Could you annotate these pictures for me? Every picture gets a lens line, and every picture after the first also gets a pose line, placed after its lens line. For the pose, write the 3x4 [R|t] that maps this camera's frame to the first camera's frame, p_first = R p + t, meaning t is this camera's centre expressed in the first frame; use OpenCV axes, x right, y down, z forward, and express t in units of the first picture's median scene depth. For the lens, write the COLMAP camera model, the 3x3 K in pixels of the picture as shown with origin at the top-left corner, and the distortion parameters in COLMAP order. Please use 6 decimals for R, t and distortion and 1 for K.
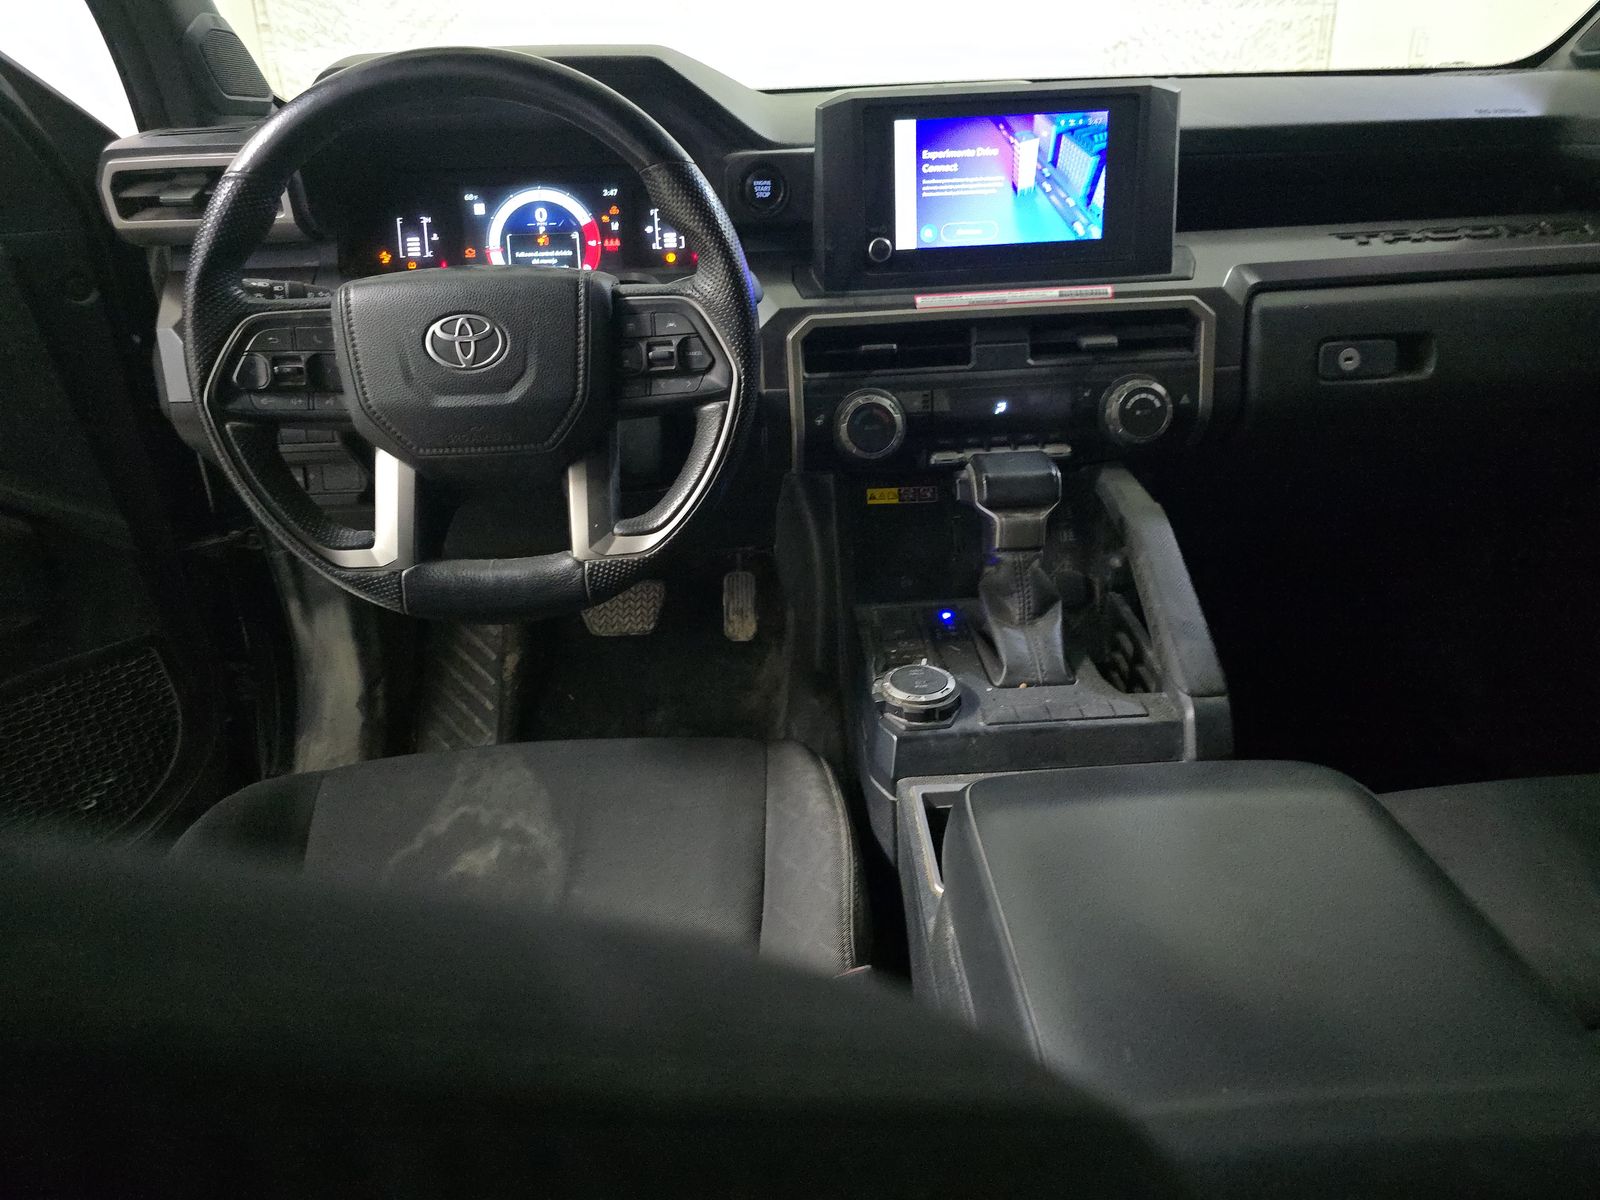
lens RADIAL K [[1067.8, 0, 801.6], [0, 1067.8, 598.5], [0, 0, 1]] dist [0.044348, -0.035842]
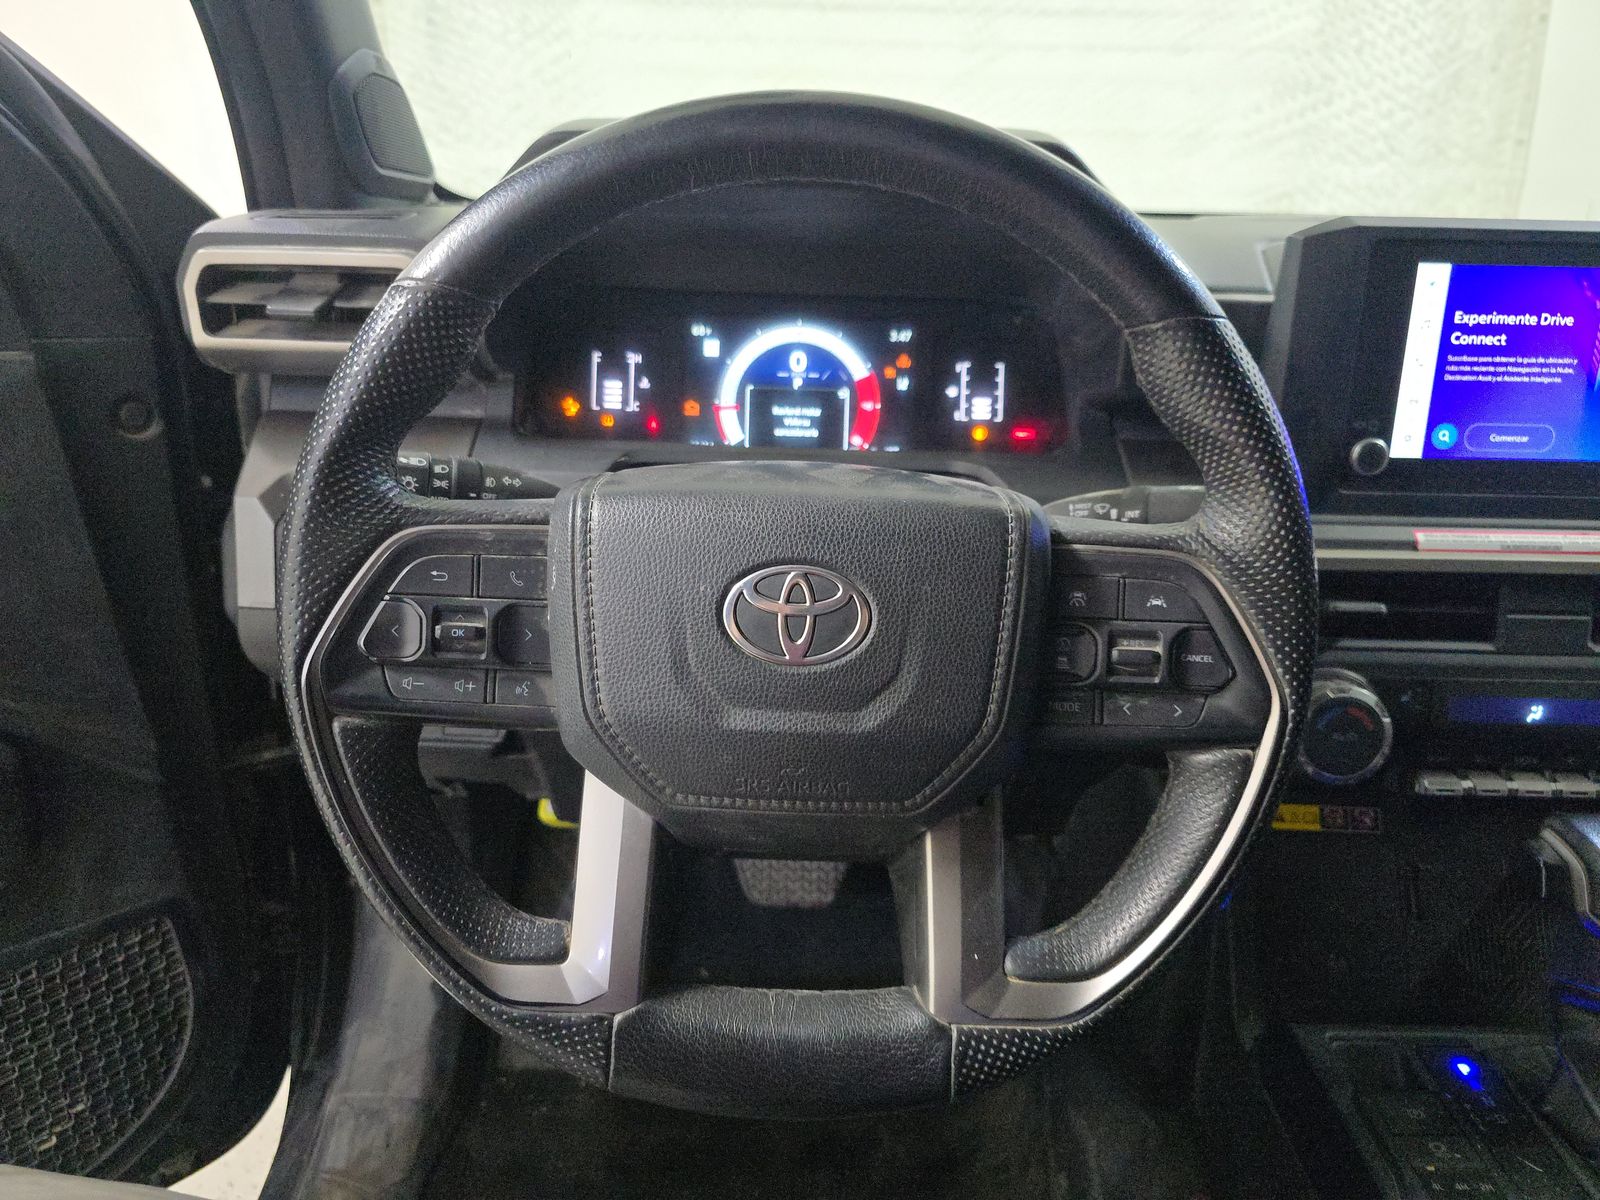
lens RADIAL K [[1075.8, 0, 800.0], [0, 1075.8, 600.0], [0, 0, 1]] dist [0.040472, -0.038700]
pose [[0.996308, 0.076749, -0.038469, -0.225296], [-0.080326, 0.991516, -0.102191, -0.148715], [0.030300, 0.104904, 0.994021, 0.363207]]
